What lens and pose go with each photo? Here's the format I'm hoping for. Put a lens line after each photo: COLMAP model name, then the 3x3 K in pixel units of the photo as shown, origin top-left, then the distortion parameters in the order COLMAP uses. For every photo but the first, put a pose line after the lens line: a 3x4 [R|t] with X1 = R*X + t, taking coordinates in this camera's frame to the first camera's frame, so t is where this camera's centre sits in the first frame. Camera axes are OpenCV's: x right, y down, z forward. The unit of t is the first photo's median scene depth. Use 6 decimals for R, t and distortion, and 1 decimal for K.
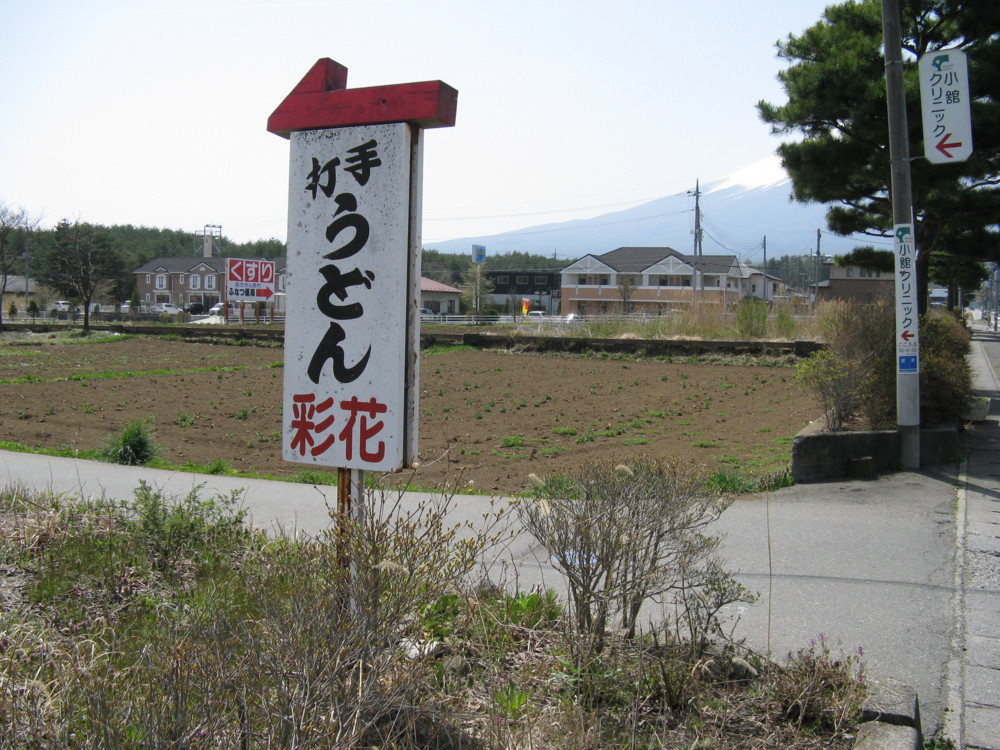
lens RADIAL K [[1046.2, 0, 500.0], [0, 1046.2, 375.0], [0, 0, 1]] dist [-0.141657, 0.018666]
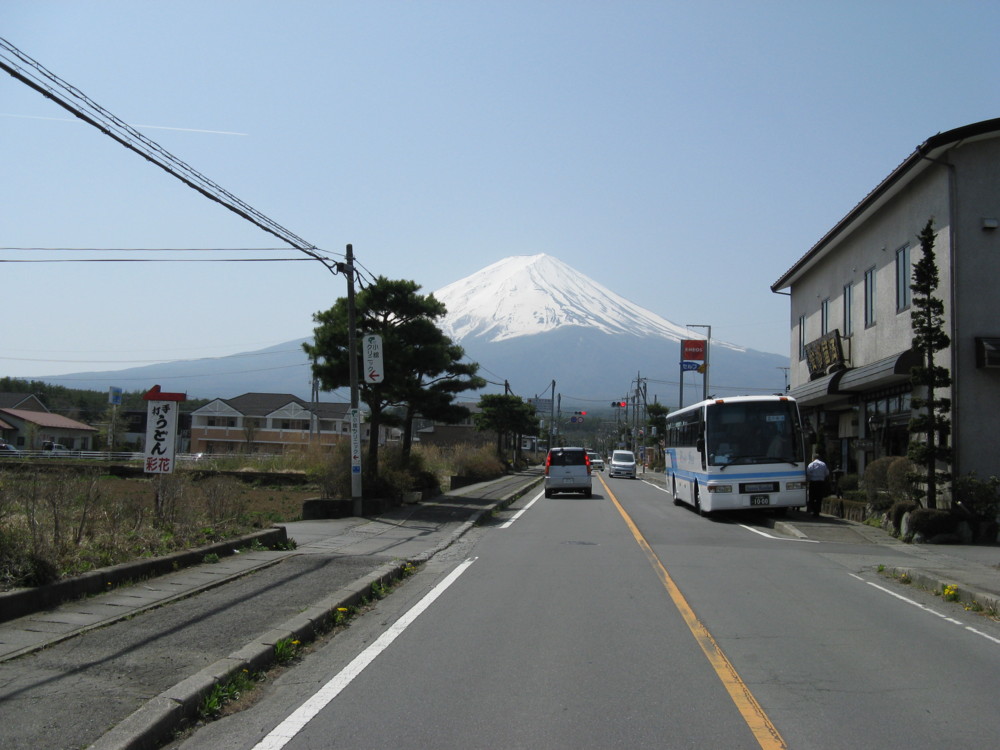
lens RADIAL K [[1046.2, 0, 500.0], [0, 1046.2, 375.0], [0, 0, 1]] dist [-0.141657, 0.018666]
pose [[0.938943, 0.040881, 0.341635, -0.021913], [0.006019, 0.990813, -0.135106, 0.020357], [-0.344020, 0.128913, 0.930071, -0.275984]]
